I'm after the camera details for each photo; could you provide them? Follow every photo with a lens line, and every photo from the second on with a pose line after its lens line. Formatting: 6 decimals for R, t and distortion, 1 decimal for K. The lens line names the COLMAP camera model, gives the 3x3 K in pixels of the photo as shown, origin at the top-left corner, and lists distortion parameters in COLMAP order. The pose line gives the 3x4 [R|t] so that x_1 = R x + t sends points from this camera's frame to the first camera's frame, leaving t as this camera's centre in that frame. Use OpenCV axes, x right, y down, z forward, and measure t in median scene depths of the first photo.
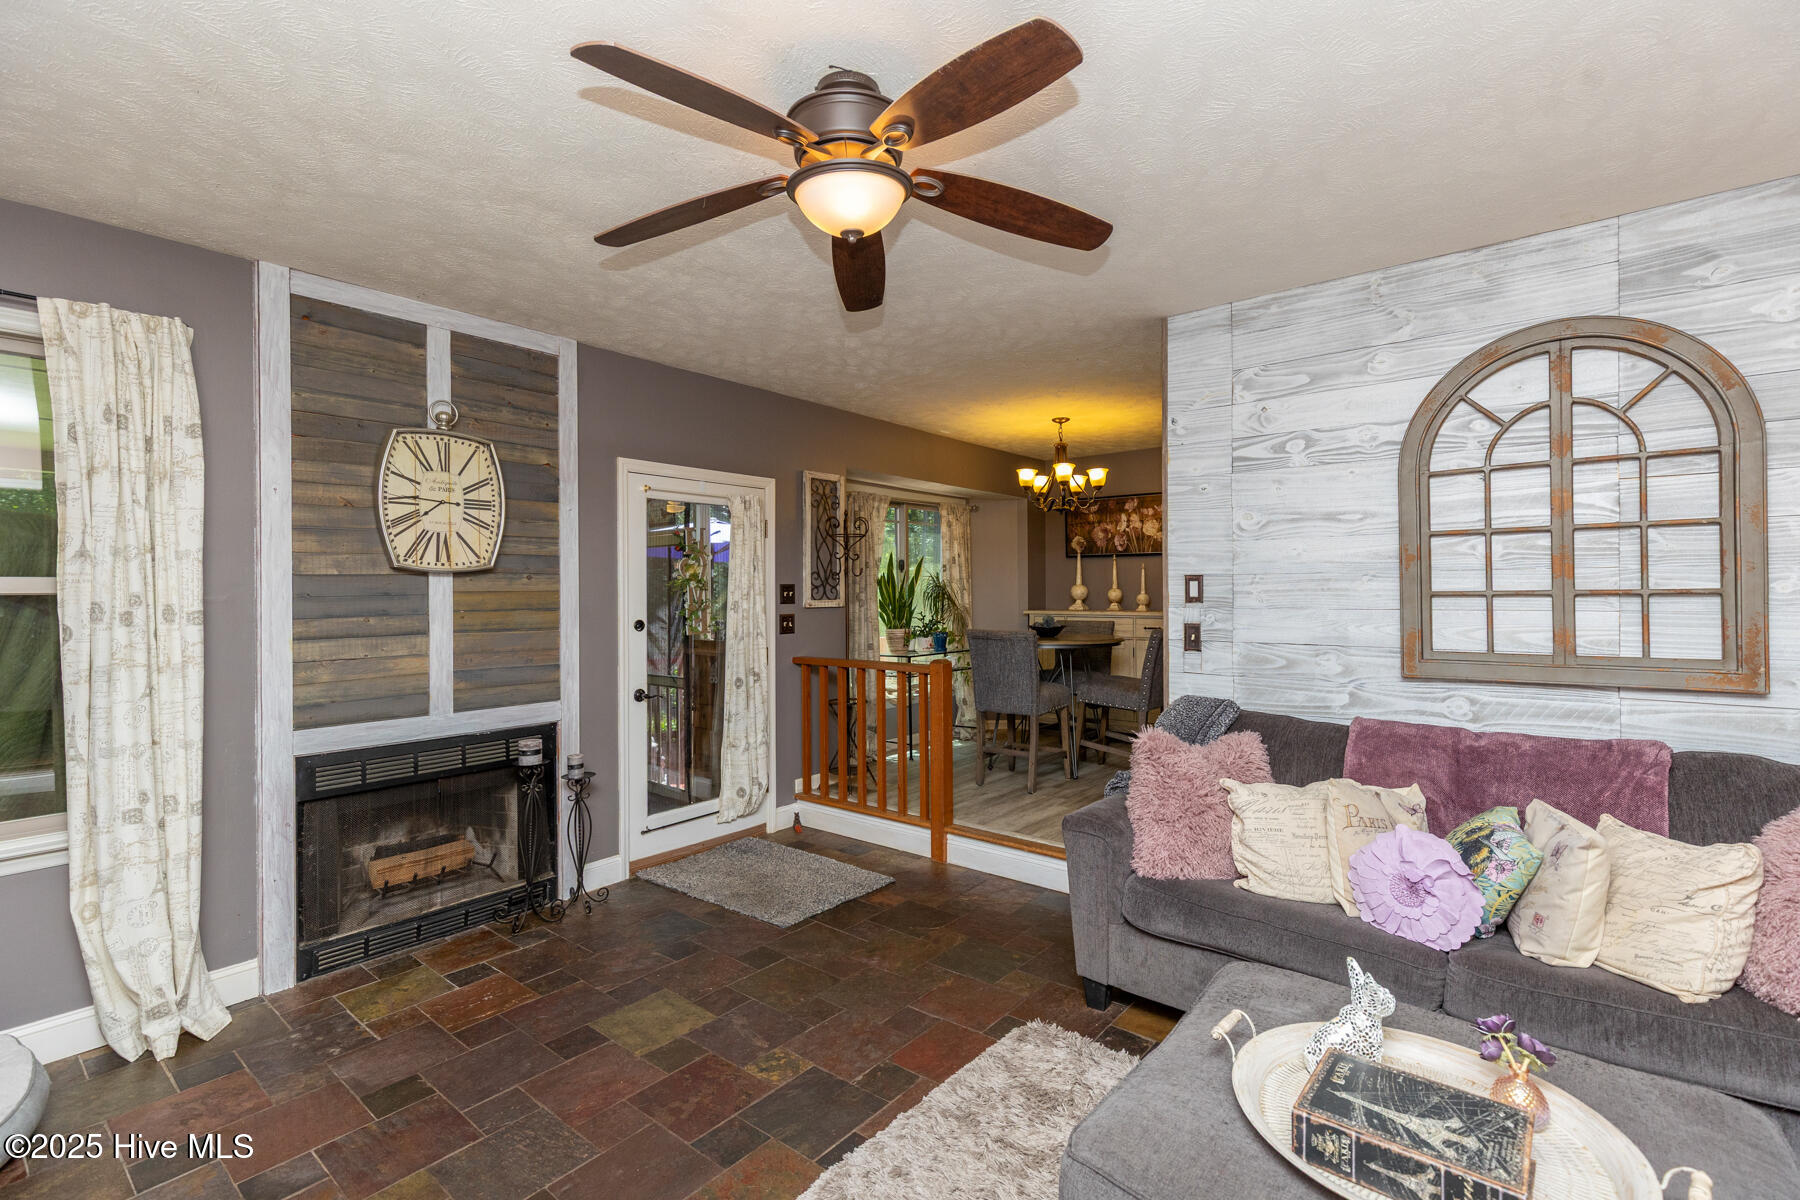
lens RADIAL K [[818.3, 0, 901.0], [0, 818.3, 592.3], [0, 0, 1]] dist [0.002553, 0.000214]
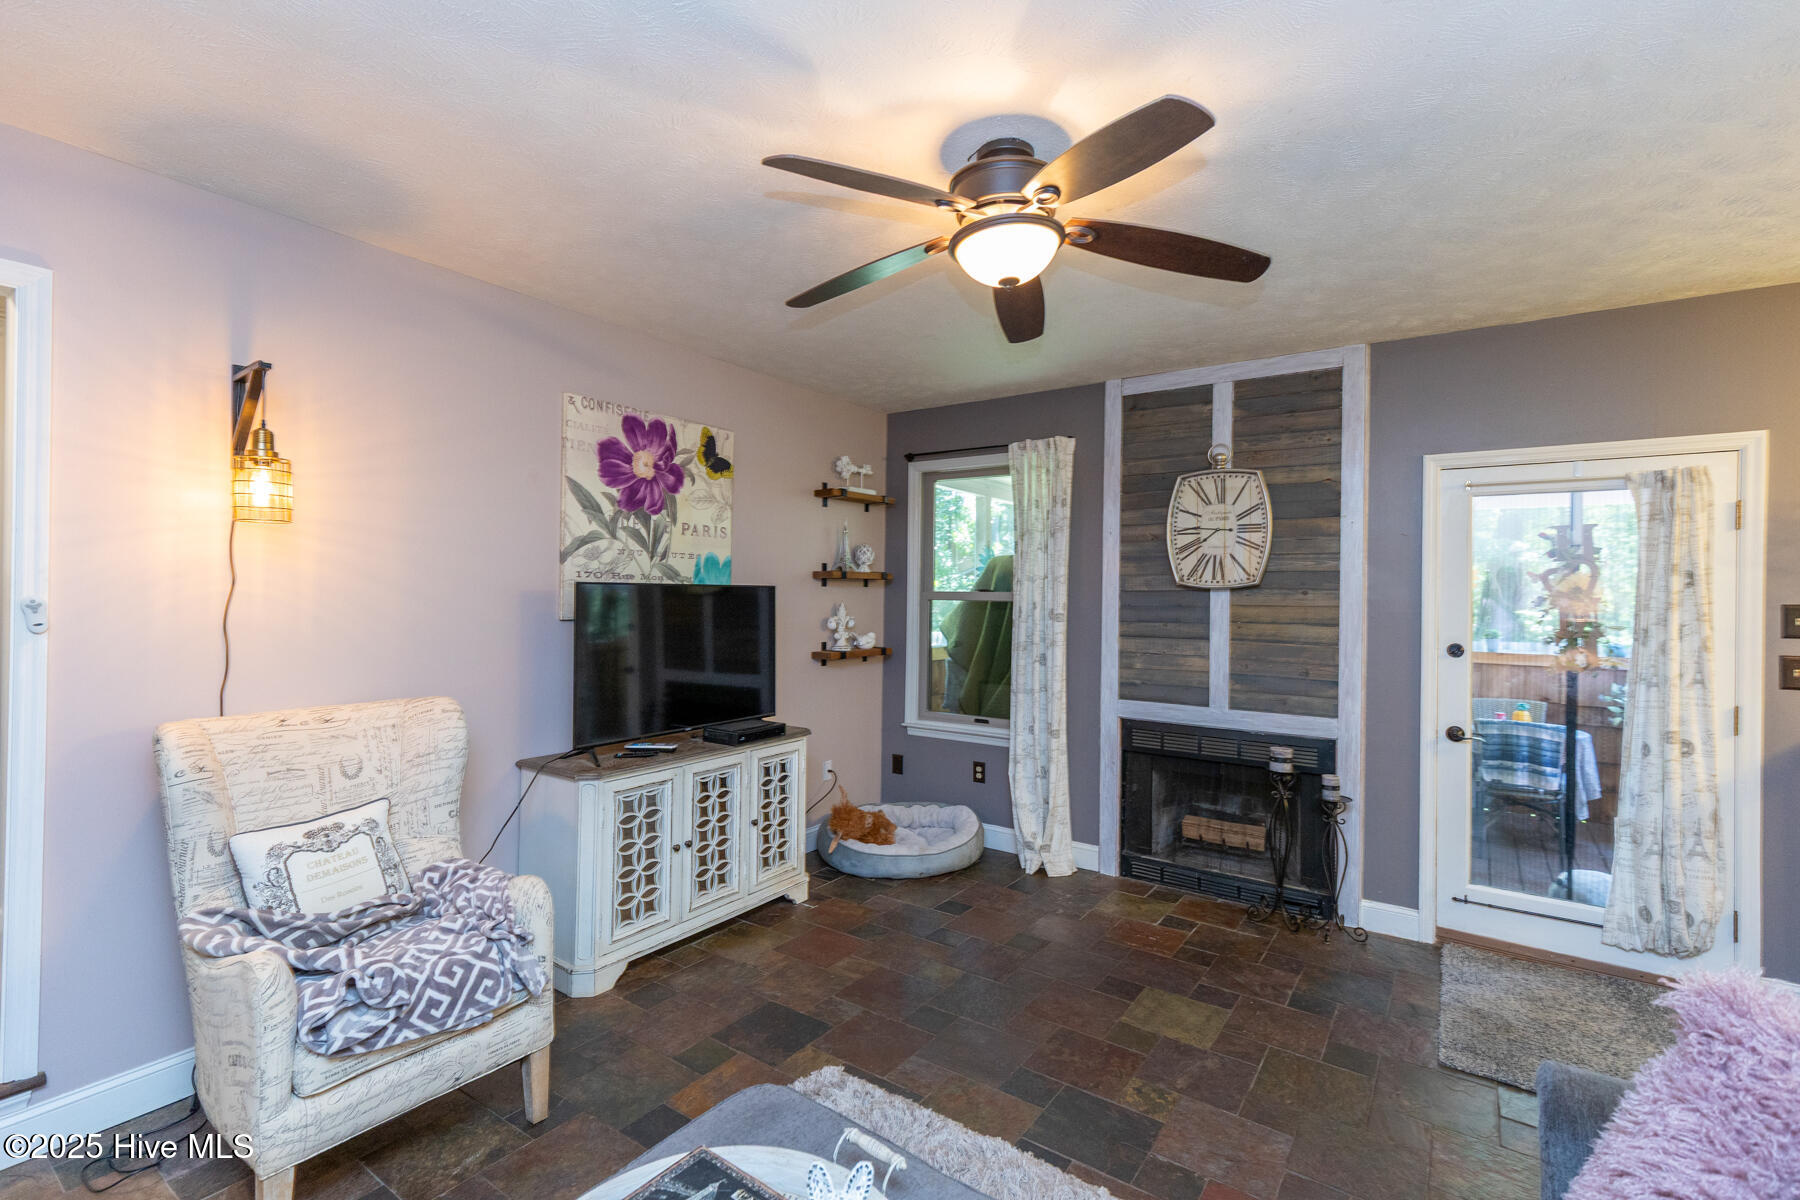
lens RADIAL K [[818.3, 0, 901.0], [0, 818.3, 592.3], [0, 0, 1]] dist [0.002553, 0.000214]
pose [[0.053485, 0.005735, -0.998552, 0.608184], [-0.015380, 0.999870, 0.004919, -0.018053], [0.998450, 0.015095, 0.053566, 0.485844]]
